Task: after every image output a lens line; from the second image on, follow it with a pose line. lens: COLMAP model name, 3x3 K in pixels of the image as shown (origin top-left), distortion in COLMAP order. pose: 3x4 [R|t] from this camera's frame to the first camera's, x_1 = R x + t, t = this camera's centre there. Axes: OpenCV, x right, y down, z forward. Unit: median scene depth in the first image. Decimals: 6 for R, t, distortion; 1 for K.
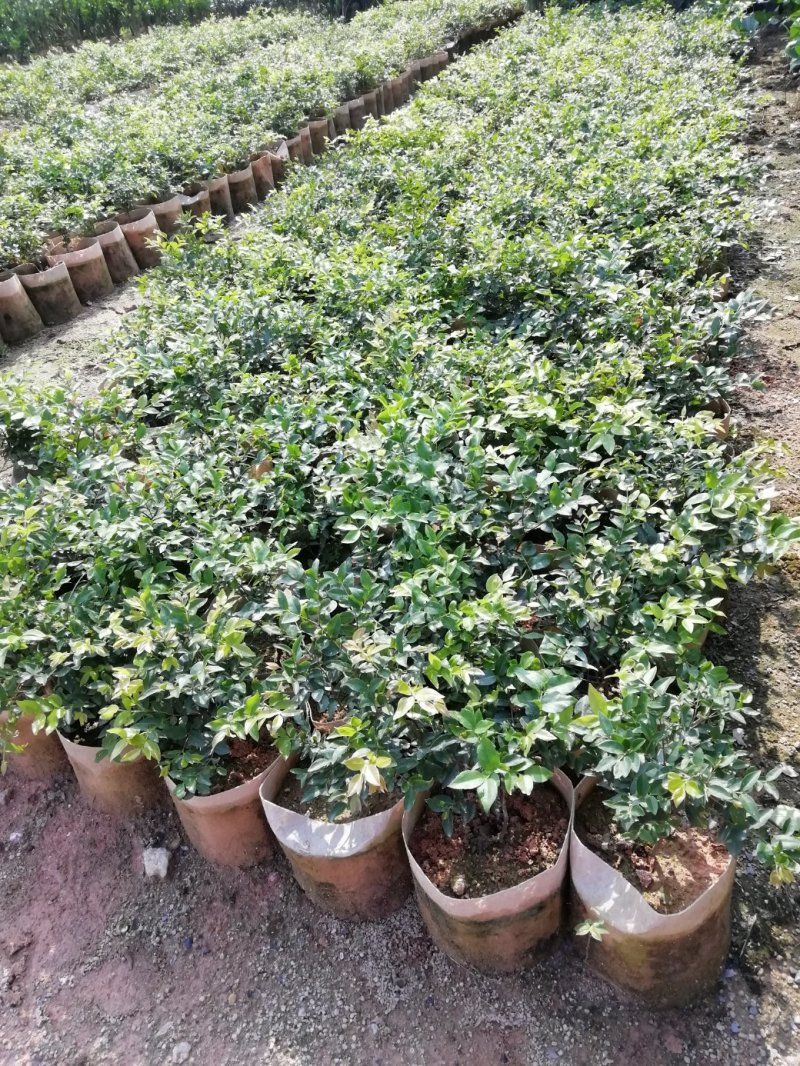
lens RADIAL K [[742.6, 0, 400.9], [0, 742.6, 553.2], [0, 0, 1]] dist [0.005869, 0.001553]
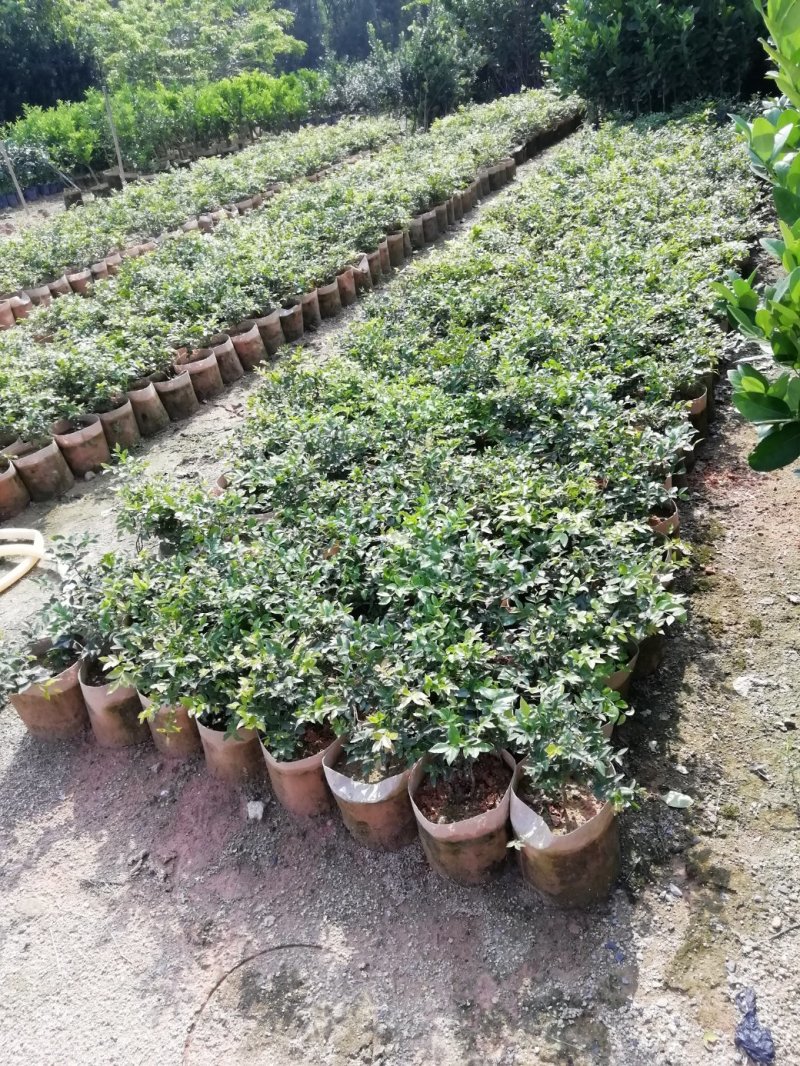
lens RADIAL K [[742.6, 0, 400.9], [0, 742.6, 553.2], [0, 0, 1]] dist [0.005869, 0.001553]
pose [[0.994392, 0.016422, -0.104473, 0.121842], [-0.023433, 0.997528, -0.066243, -0.019804], [0.103127, 0.068320, 0.992319, -0.531257]]
